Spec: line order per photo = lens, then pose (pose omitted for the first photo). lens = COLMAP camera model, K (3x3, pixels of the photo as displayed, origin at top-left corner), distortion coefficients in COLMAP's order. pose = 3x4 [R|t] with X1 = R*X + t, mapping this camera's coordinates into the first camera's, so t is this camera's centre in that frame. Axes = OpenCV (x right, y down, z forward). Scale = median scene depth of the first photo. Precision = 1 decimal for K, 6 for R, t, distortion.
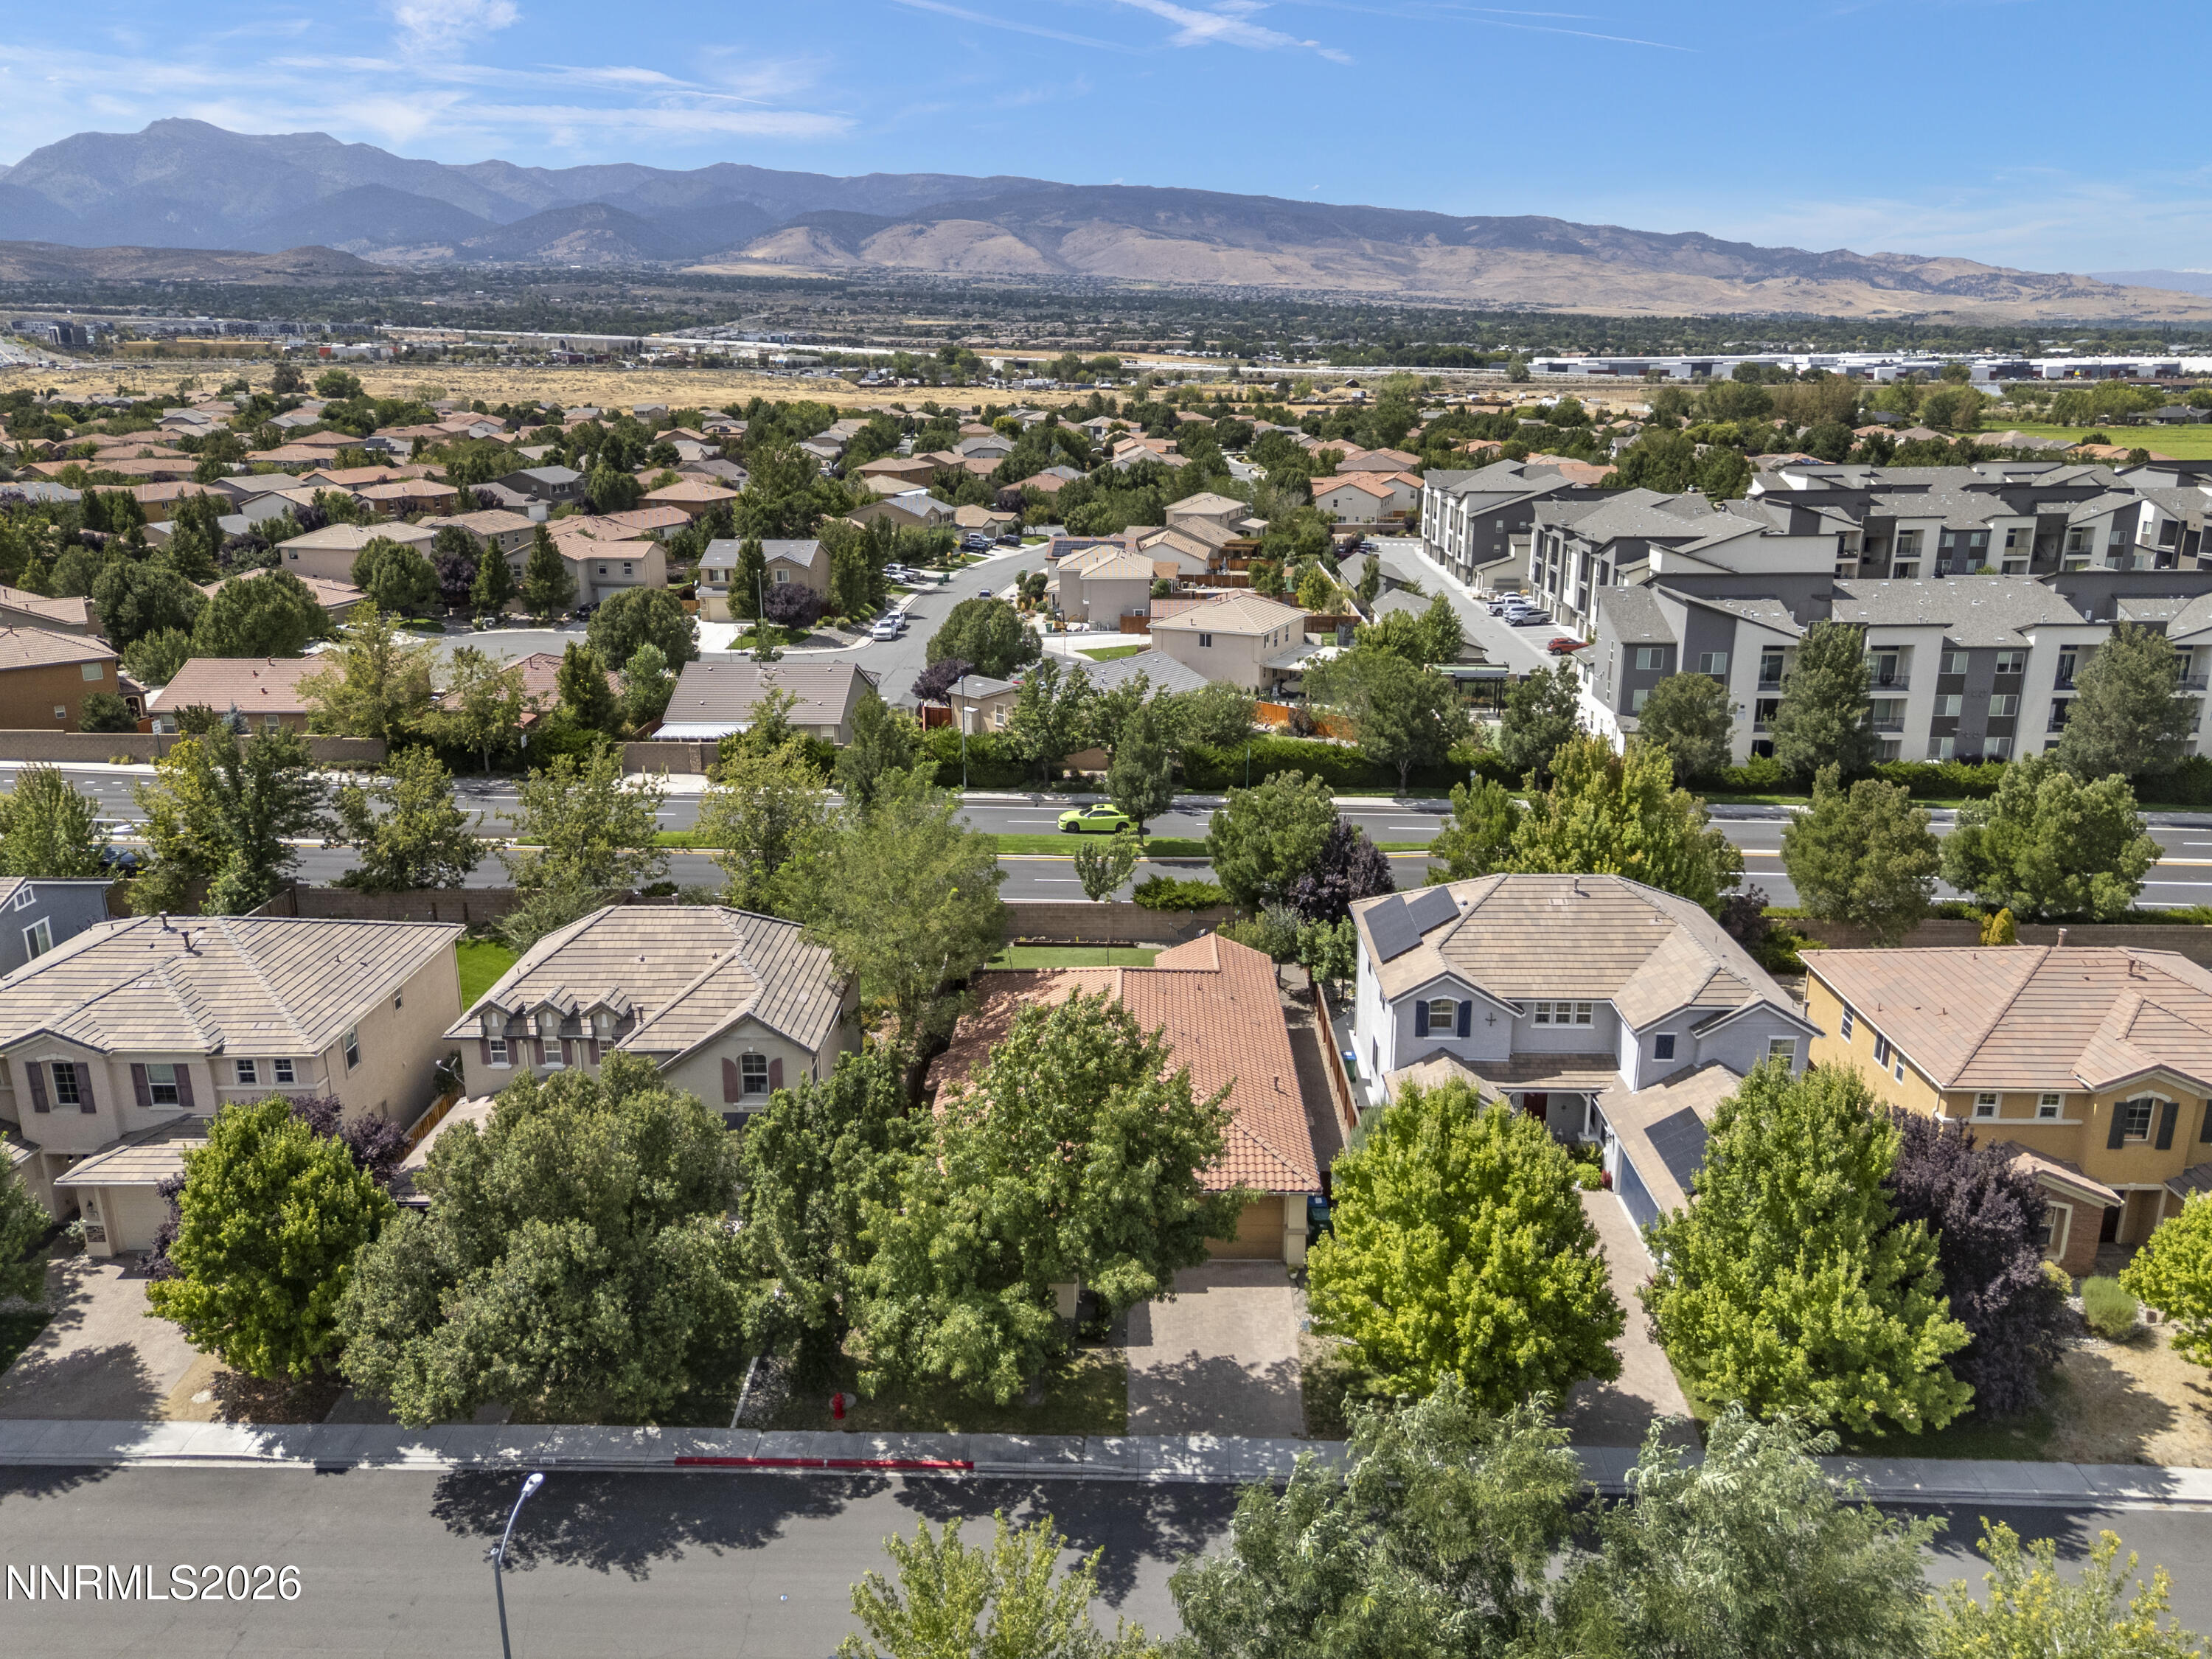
lens RADIAL K [[1621.2, 0, 1117.0], [0, 1621.2, 830.3], [0, 0, 1]] dist [0.044649, -0.051520]
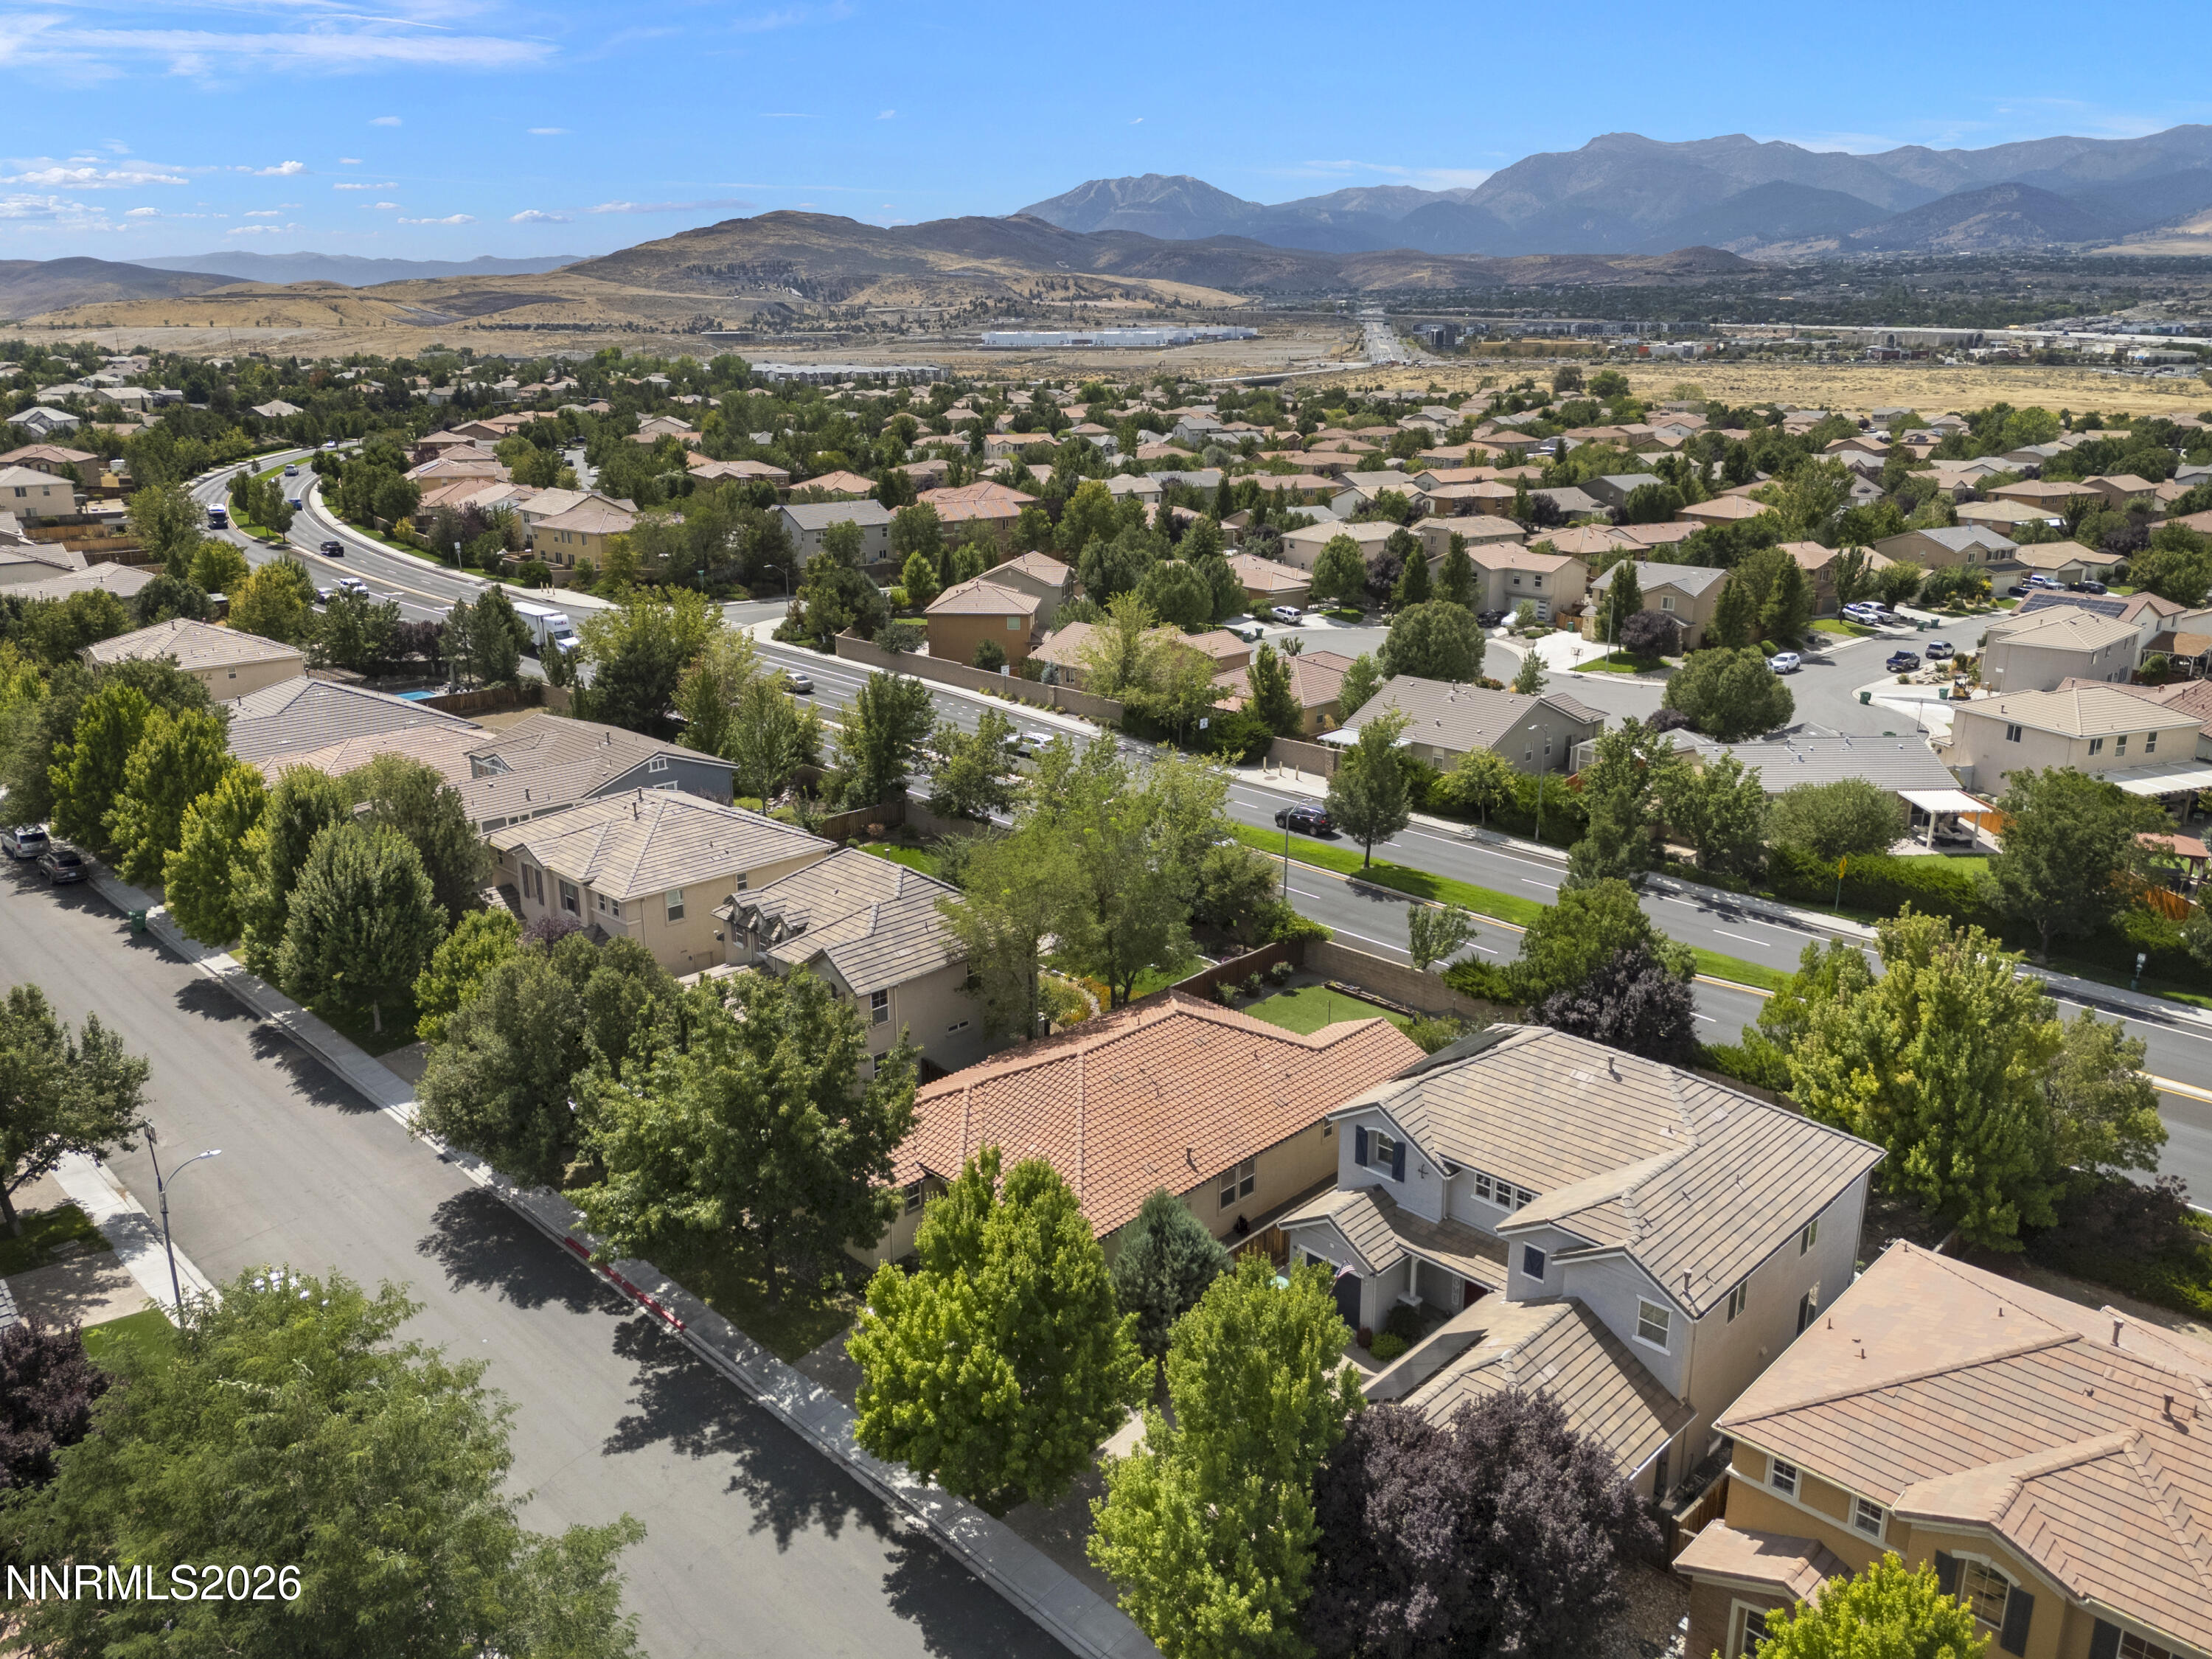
lens RADIAL K [[1621.2, 0, 1117.0], [0, 1621.2, 830.3], [0, 0, 1]] dist [0.044649, -0.051520]
pose [[0.719240, 0.195643, -0.666646, 0.162461], [-0.193046, 0.978024, 0.078748, -0.025925], [0.667403, 0.072055, 0.741203, 0.048922]]
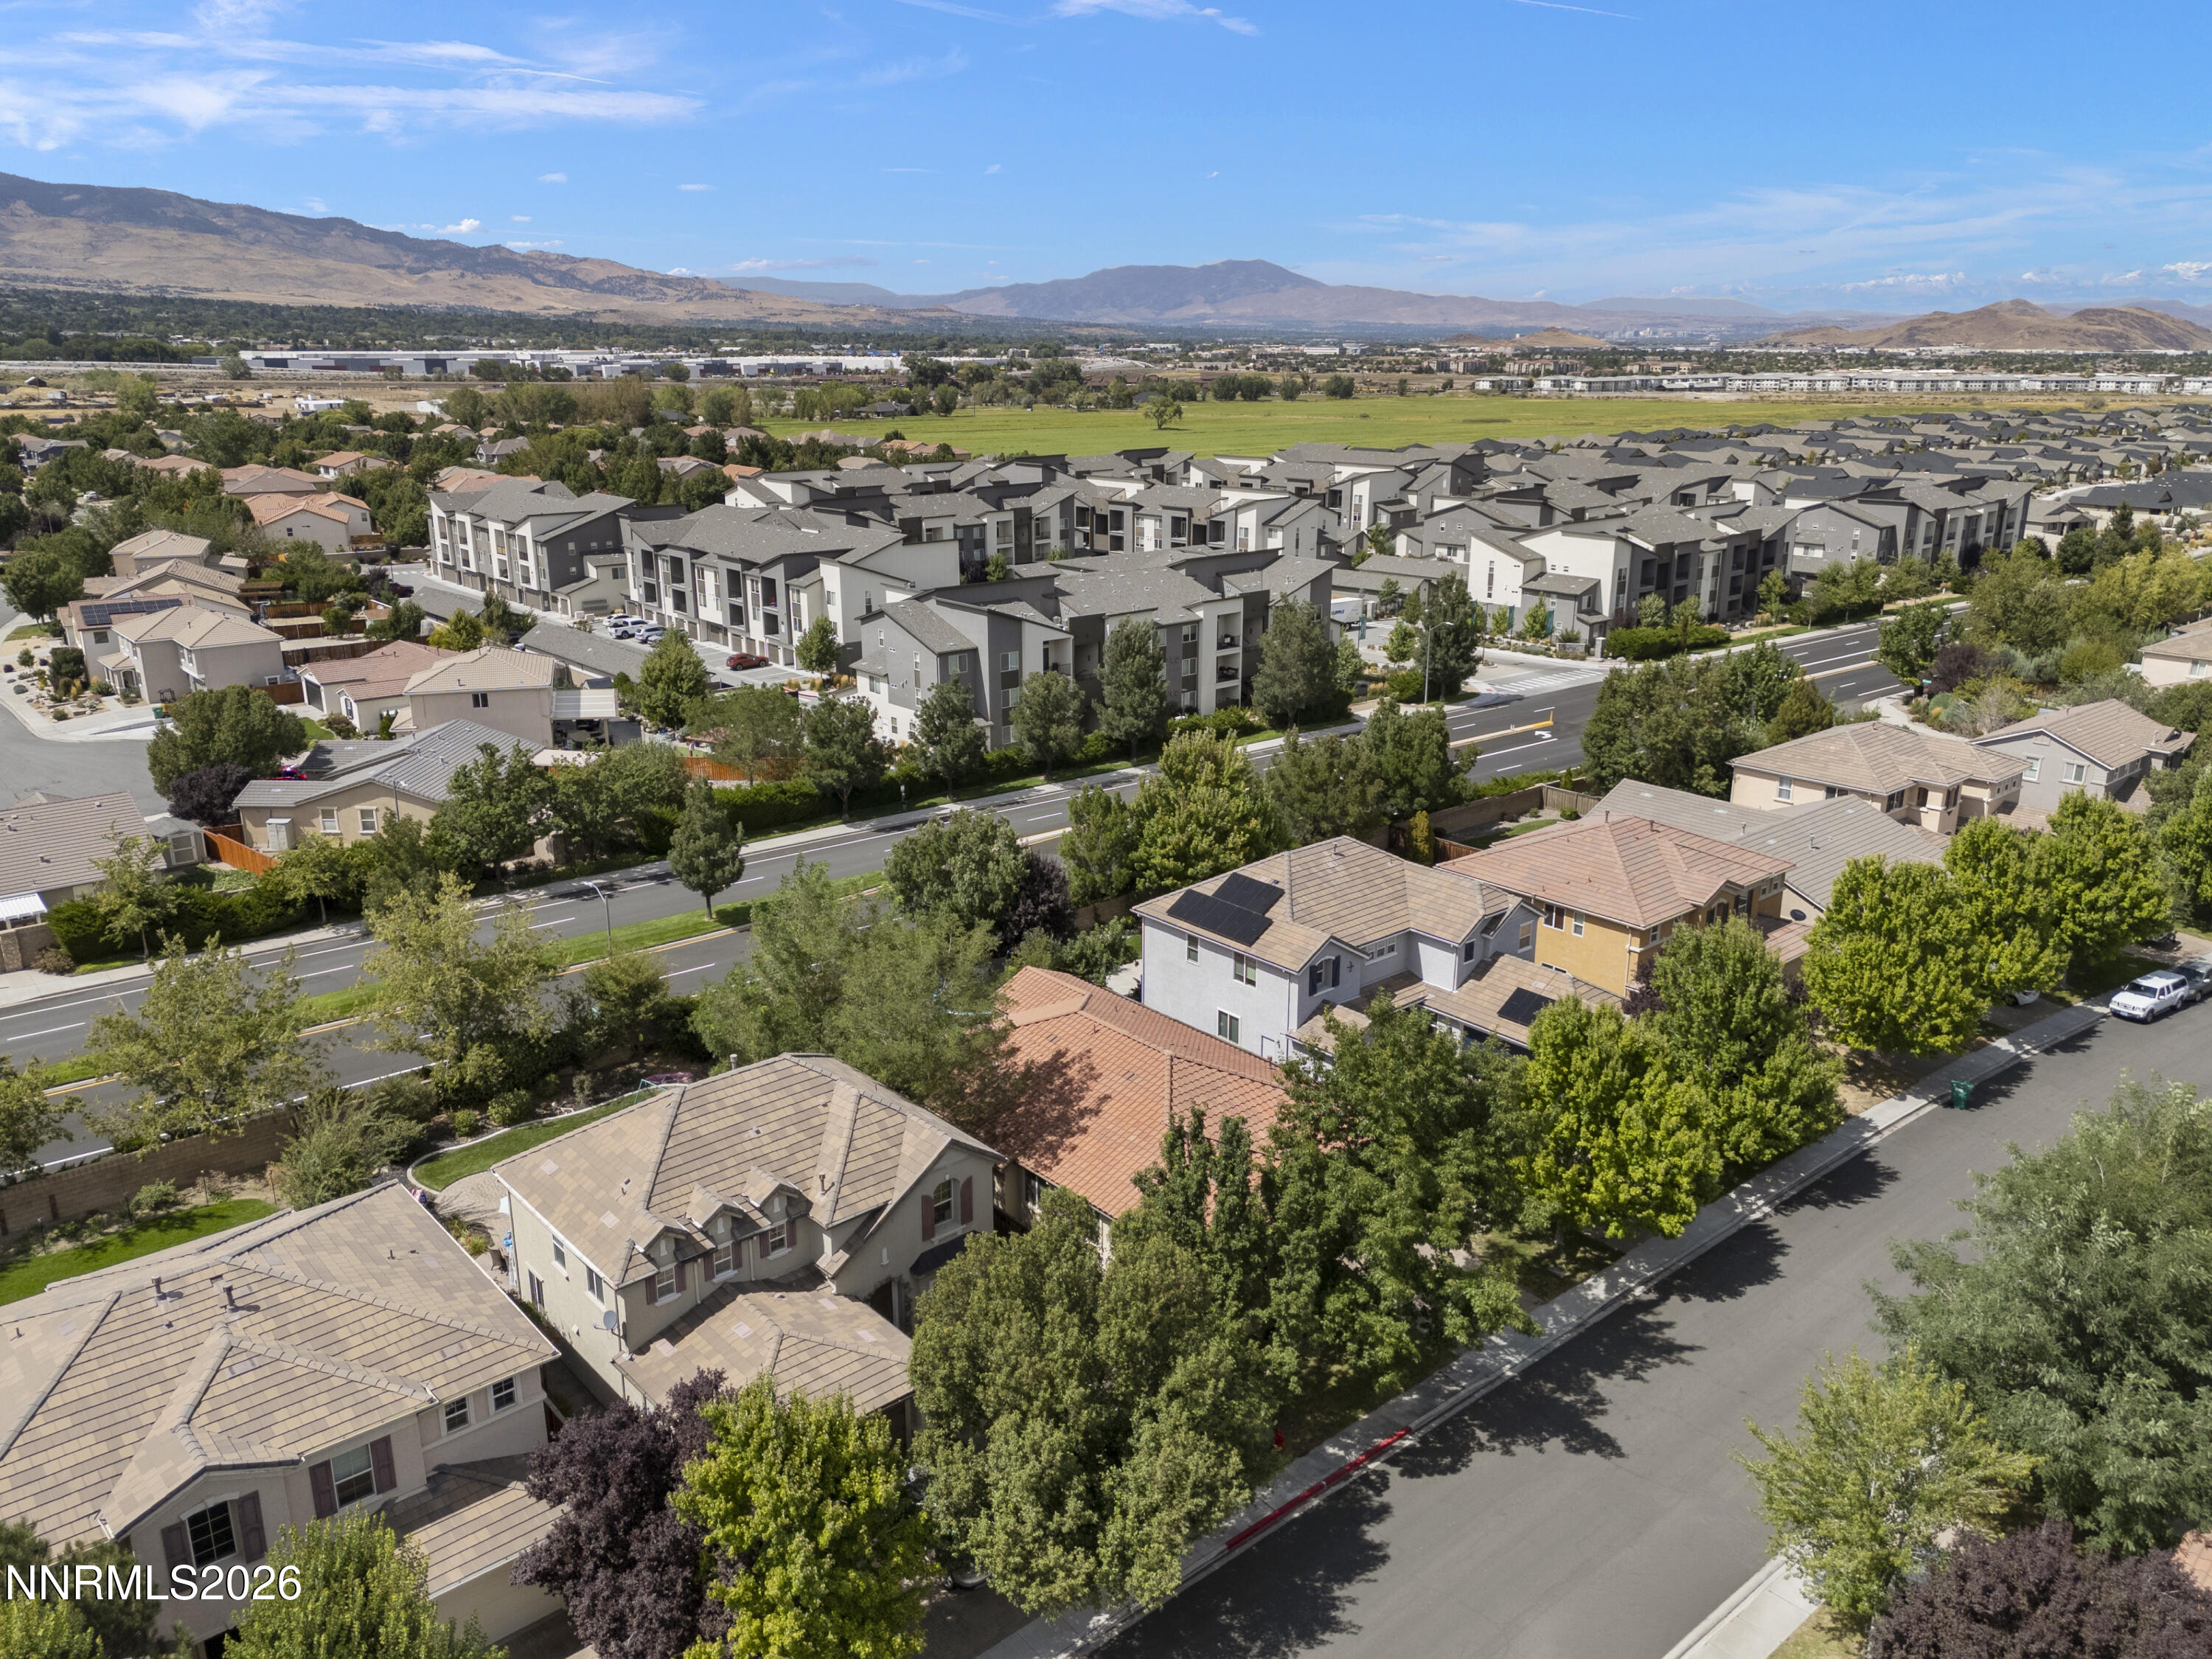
lens RADIAL K [[1621.2, 0, 1117.0], [0, 1621.2, 830.3], [0, 0, 1]] dist [0.044649, -0.051520]
pose [[0.733932, -0.187544, 0.652818, -0.165003], [0.184516, 0.980032, 0.074104, -0.026444], [-0.653680, 0.066068, 0.753882, 0.043650]]
